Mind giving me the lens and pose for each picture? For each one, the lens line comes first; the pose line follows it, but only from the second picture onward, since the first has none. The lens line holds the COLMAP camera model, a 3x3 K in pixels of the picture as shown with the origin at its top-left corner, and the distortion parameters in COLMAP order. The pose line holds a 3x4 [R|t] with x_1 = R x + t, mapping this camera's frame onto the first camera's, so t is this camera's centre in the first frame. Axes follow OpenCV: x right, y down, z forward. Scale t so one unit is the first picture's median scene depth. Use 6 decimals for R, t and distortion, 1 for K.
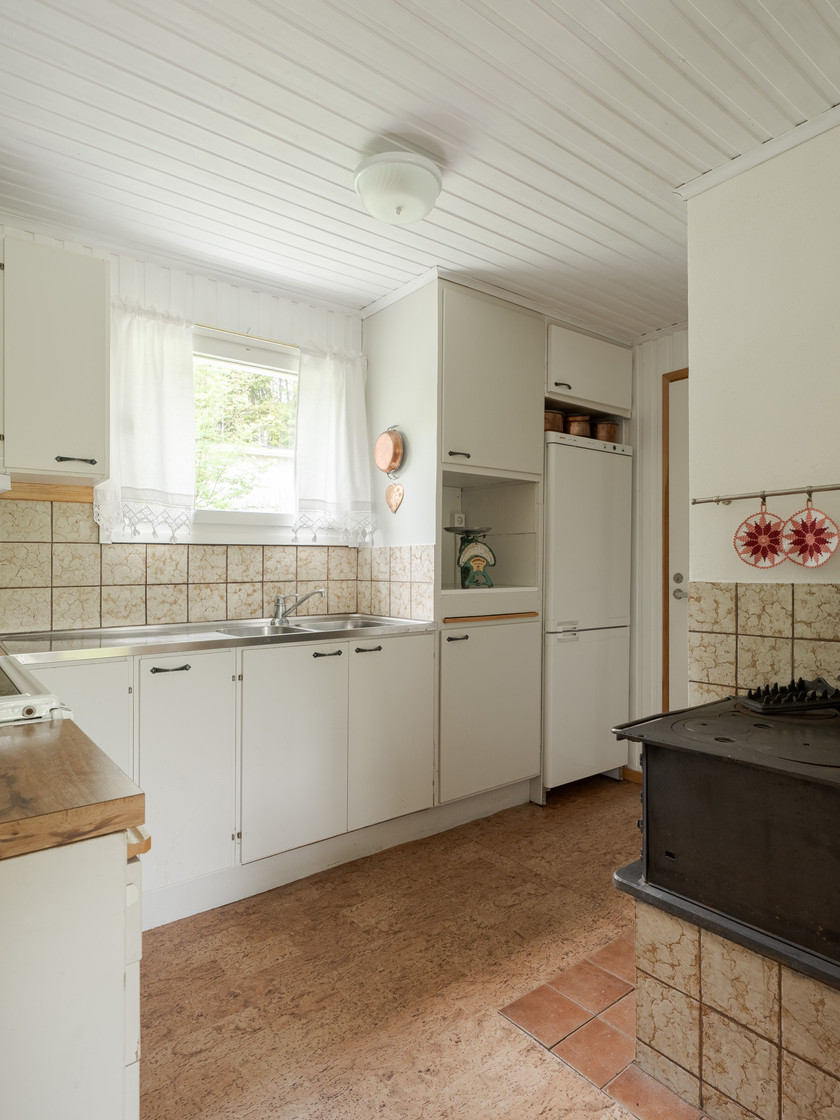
lens RADIAL K [[638.7, 0, 423.5], [0, 638.7, 566.8], [0, 0, 1]] dist [-0.006071, 0.000276]
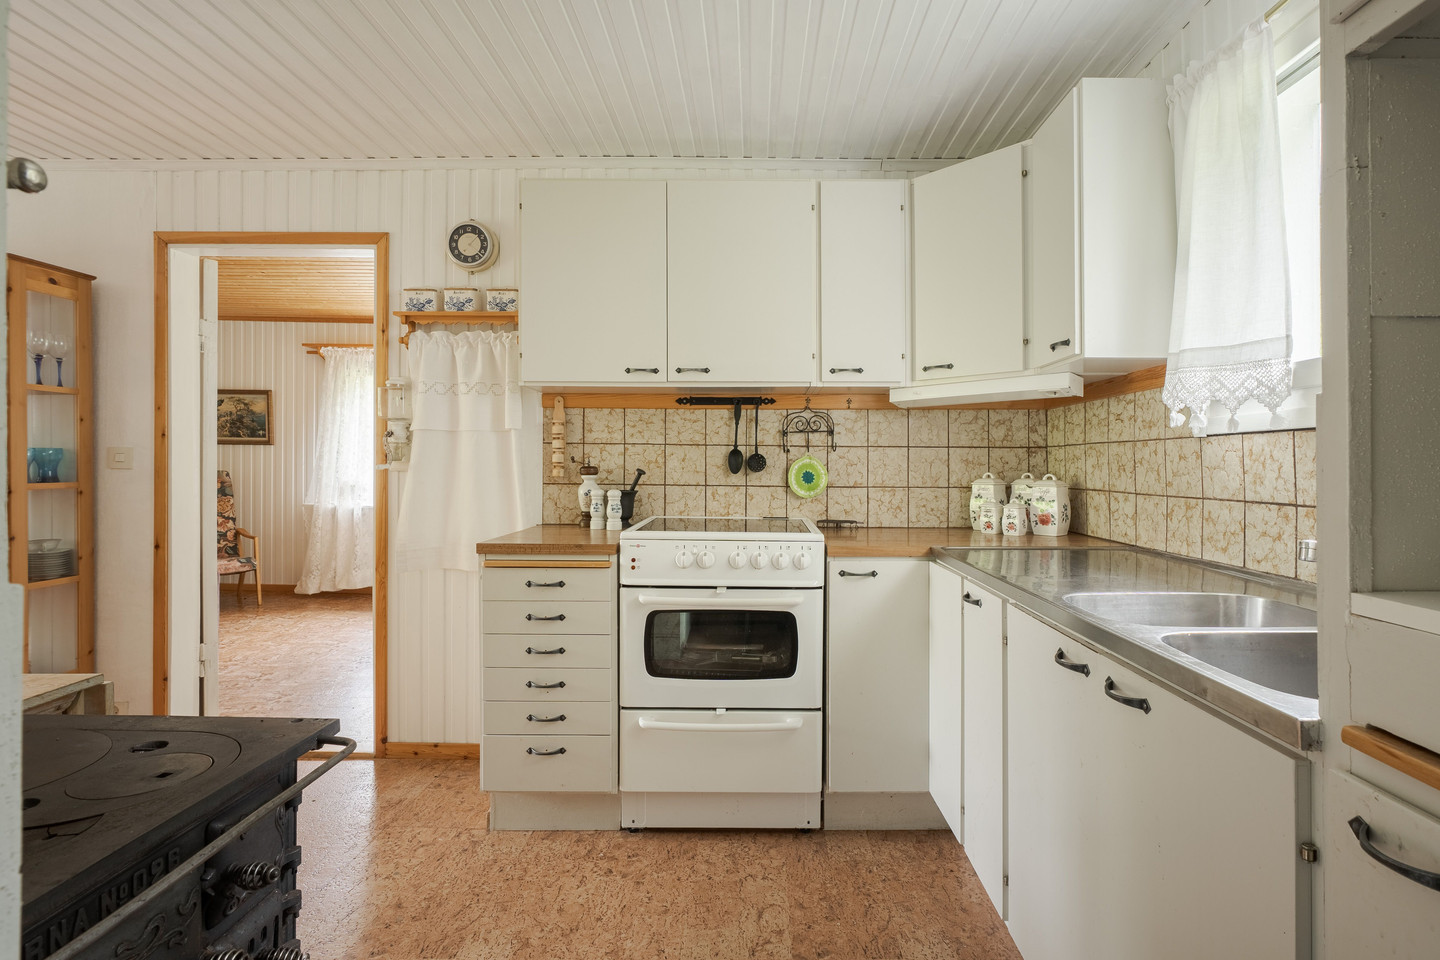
lens RADIAL K [[661.6, 0, 724.8], [0, 661.6, 454.6], [0, 0, 1]] dist [0.001707, 0.000146]
pose [[-0.599143, -0.004385, -0.800630, 0.368592], [0.008602, 0.999892, -0.011914, -0.013303], [0.800596, -0.014025, -0.599040, 1.006290]]
